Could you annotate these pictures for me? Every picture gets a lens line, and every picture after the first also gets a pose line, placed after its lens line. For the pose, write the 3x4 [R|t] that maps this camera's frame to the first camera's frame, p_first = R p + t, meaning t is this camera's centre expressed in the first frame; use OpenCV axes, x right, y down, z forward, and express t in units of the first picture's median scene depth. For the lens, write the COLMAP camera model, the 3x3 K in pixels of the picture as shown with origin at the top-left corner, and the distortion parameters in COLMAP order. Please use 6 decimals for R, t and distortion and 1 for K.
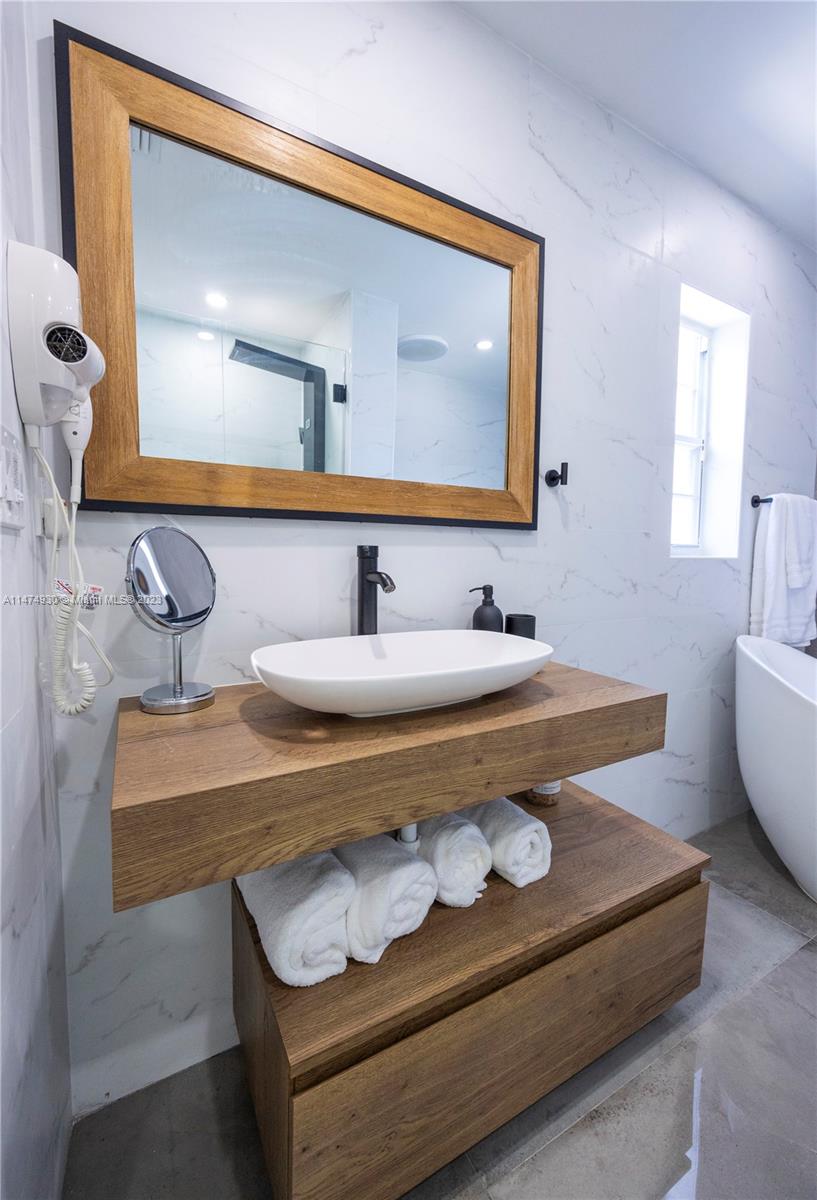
lens RADIAL K [[488.9, 0, 406.2], [0, 488.9, 590.6], [0, 0, 1]] dist [-0.005659, 0.001426]
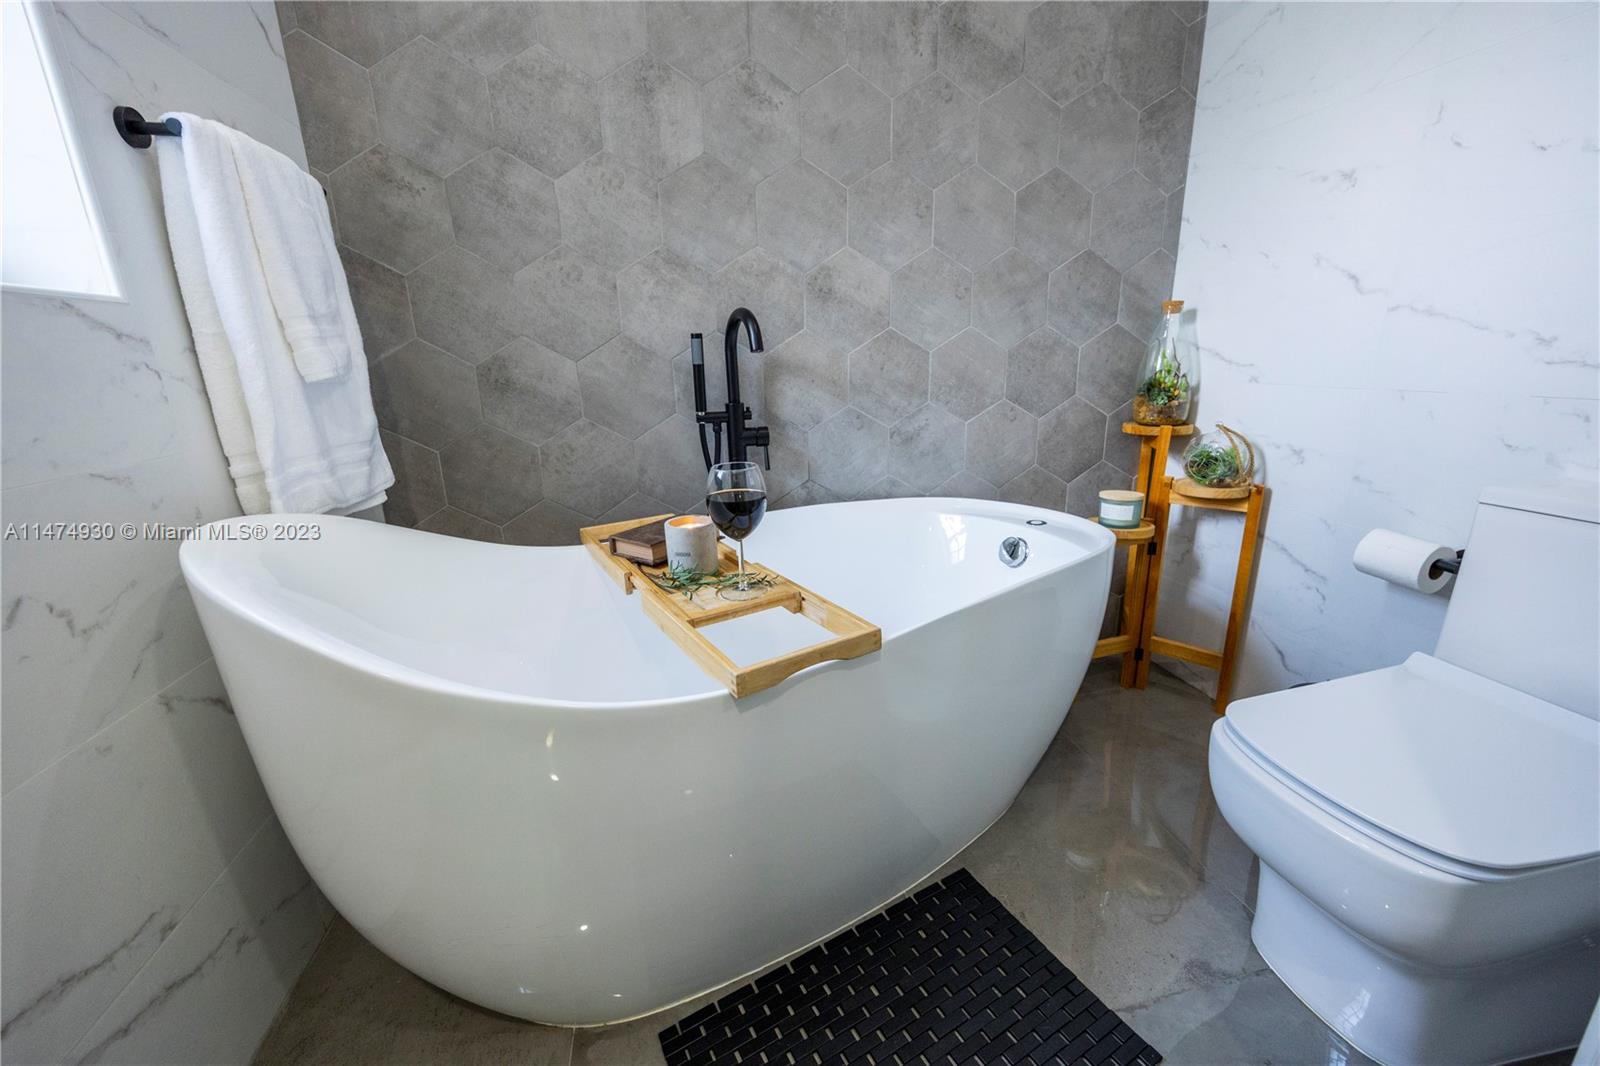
lens RADIAL K [[635.0, 0, 802.9], [0, 635.0, 534.9], [0, 0, 1]] dist [-0.004252, 0.000156]
pose [[0.290542, -0.278903, 0.915313, 0.643225], [0.092750, 0.960282, 0.263165, 0.029599], [-0.952356, 0.008434, 0.304870, 0.734430]]
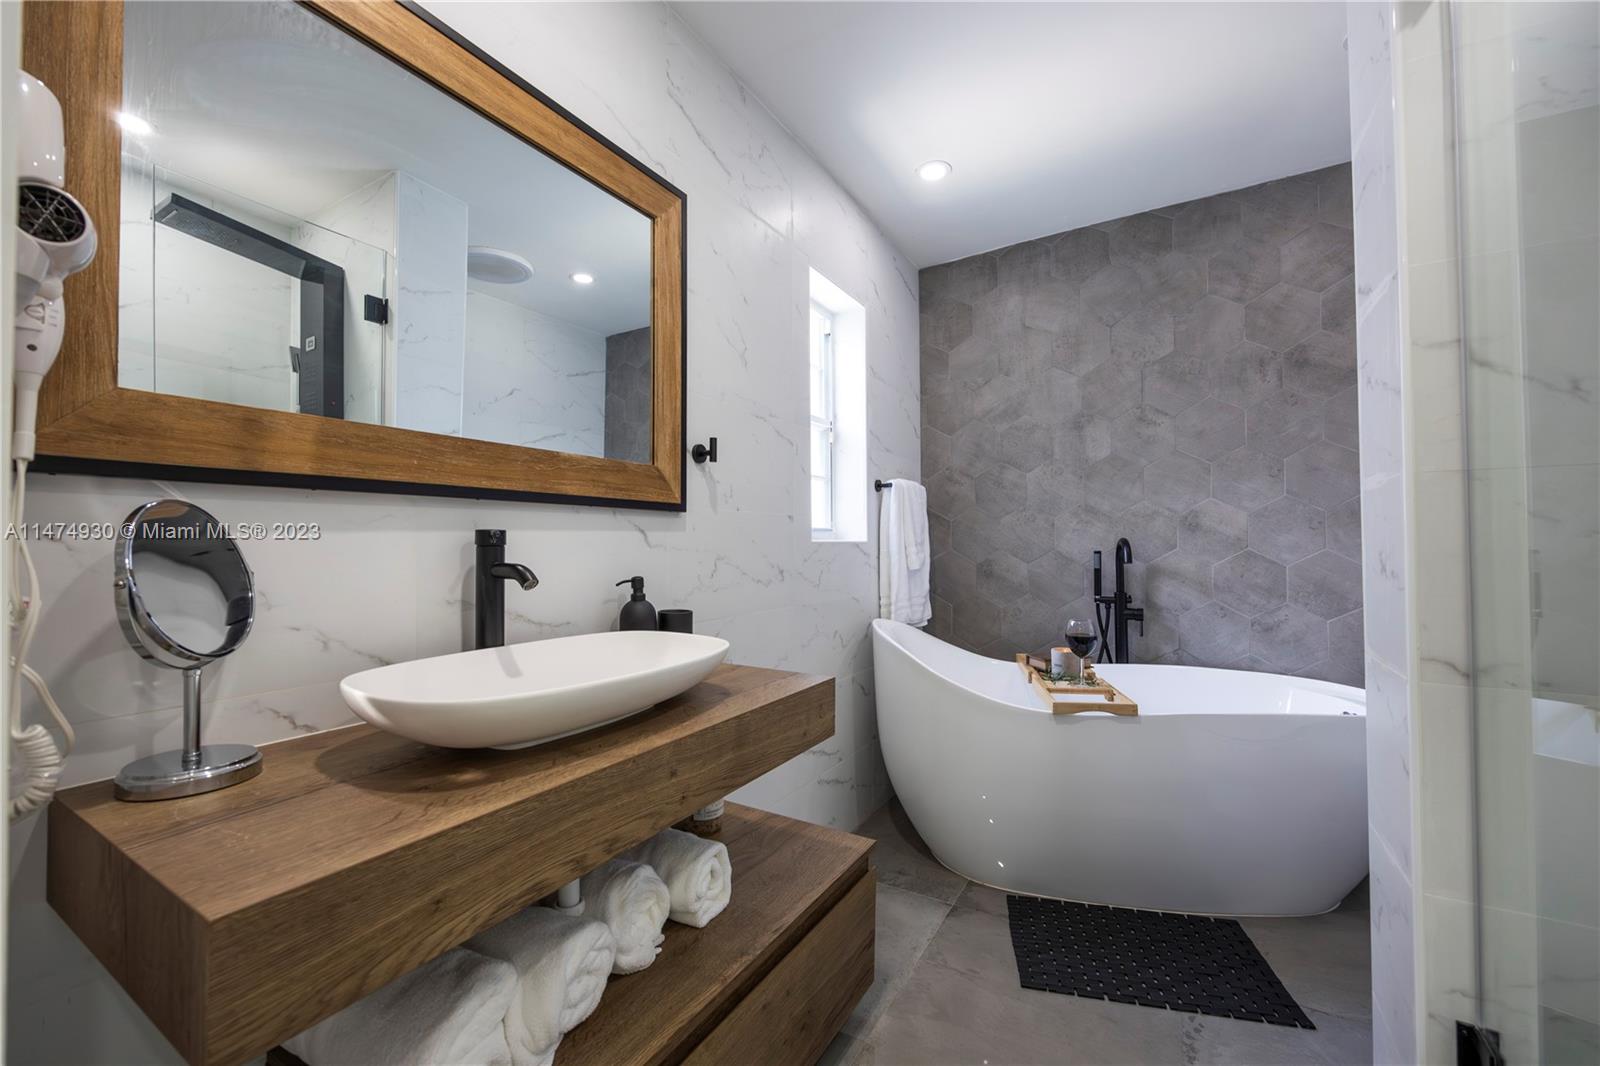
lens RADIAL K [[635.0, 0, 799.6], [0, 635.0, 533.2], [0, 0, 1]] dist [-0.004252, 0.000156]
pose [[0.866783, -0.003234, 0.498675, -0.149045], [0.045686, 0.996289, -0.072948, 0.007530], [-0.496588, 0.086013, 0.863714, -0.091674]]
